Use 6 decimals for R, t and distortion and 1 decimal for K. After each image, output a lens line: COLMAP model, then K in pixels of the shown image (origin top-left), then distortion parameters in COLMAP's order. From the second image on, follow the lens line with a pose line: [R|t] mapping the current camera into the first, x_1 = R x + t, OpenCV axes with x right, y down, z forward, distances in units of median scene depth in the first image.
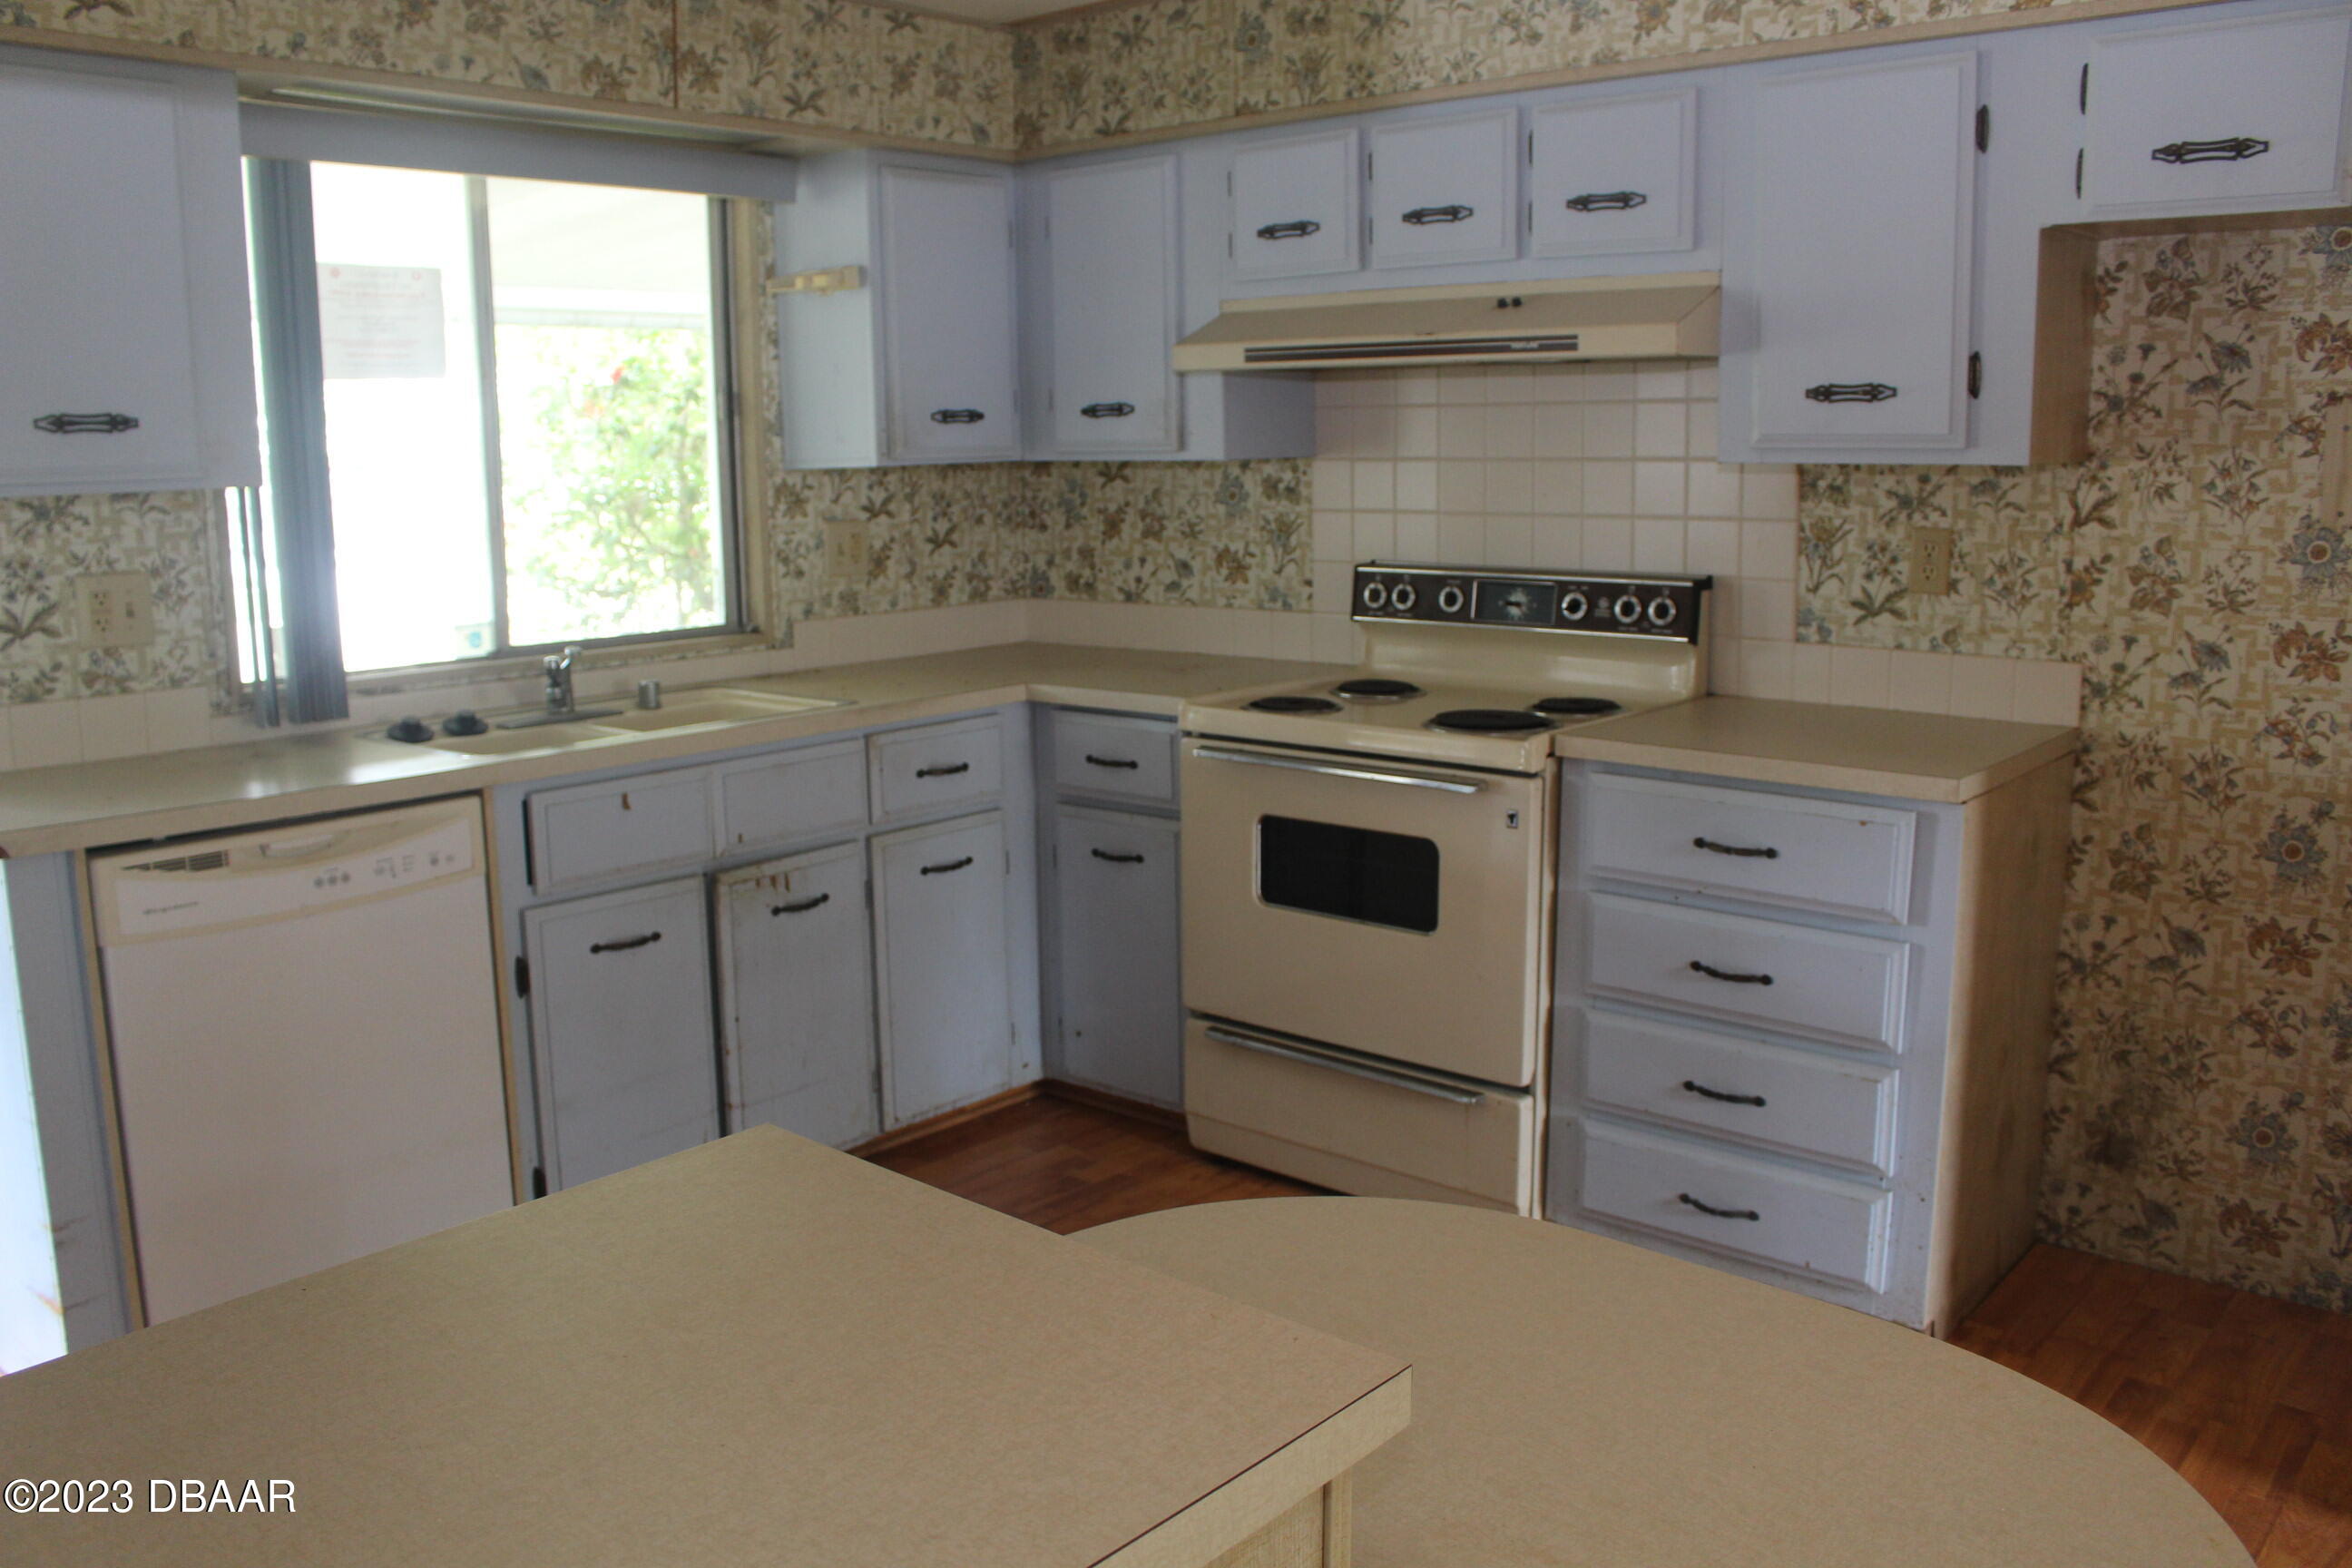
lens RADIAL K [[1924.1, 0, 1181.4], [0, 1924.1, 785.4], [0, 0, 1]] dist [-0.136067, 0.085793]
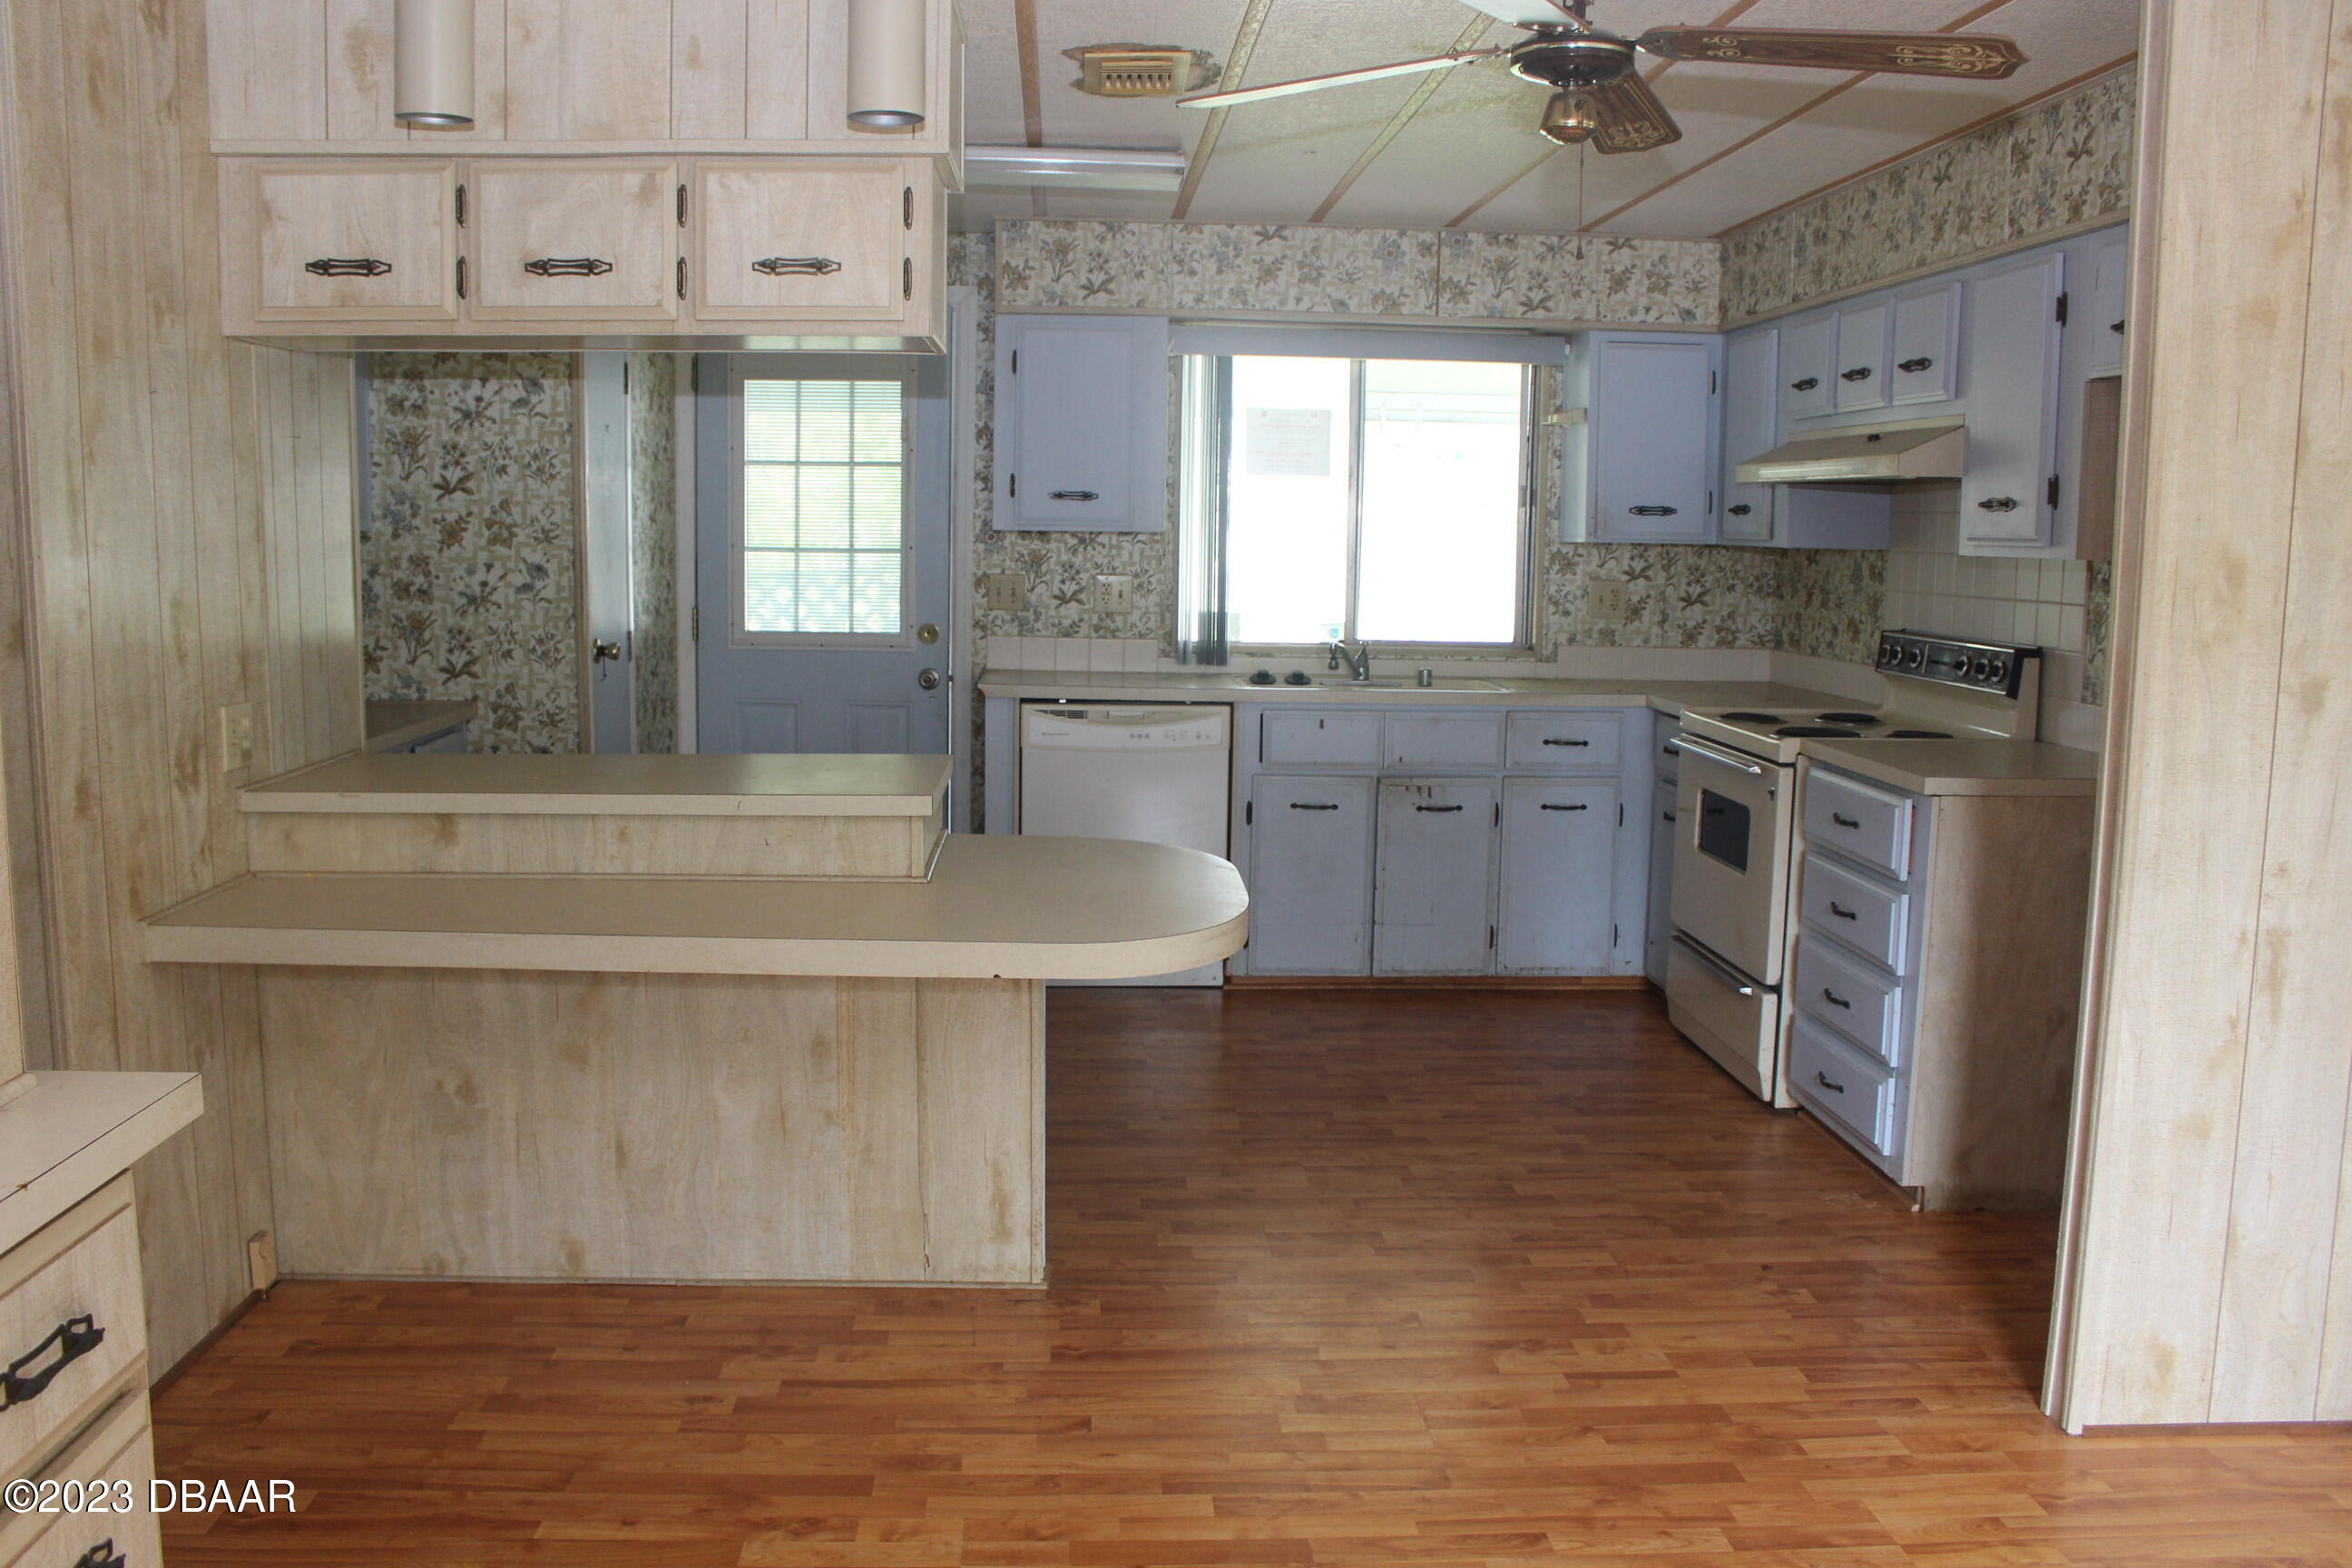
lens RADIAL K [[1924.1, 0, 1169.6], [0, 1924.1, 784.7], [0, 0, 1]] dist [-0.136067, 0.085793]
pose [[0.704061, 0.121019, -0.699752, 0.688719], [-0.152231, 0.988186, 0.017734, 0.043726], [0.693631, 0.094038, 0.714166, -0.273038]]
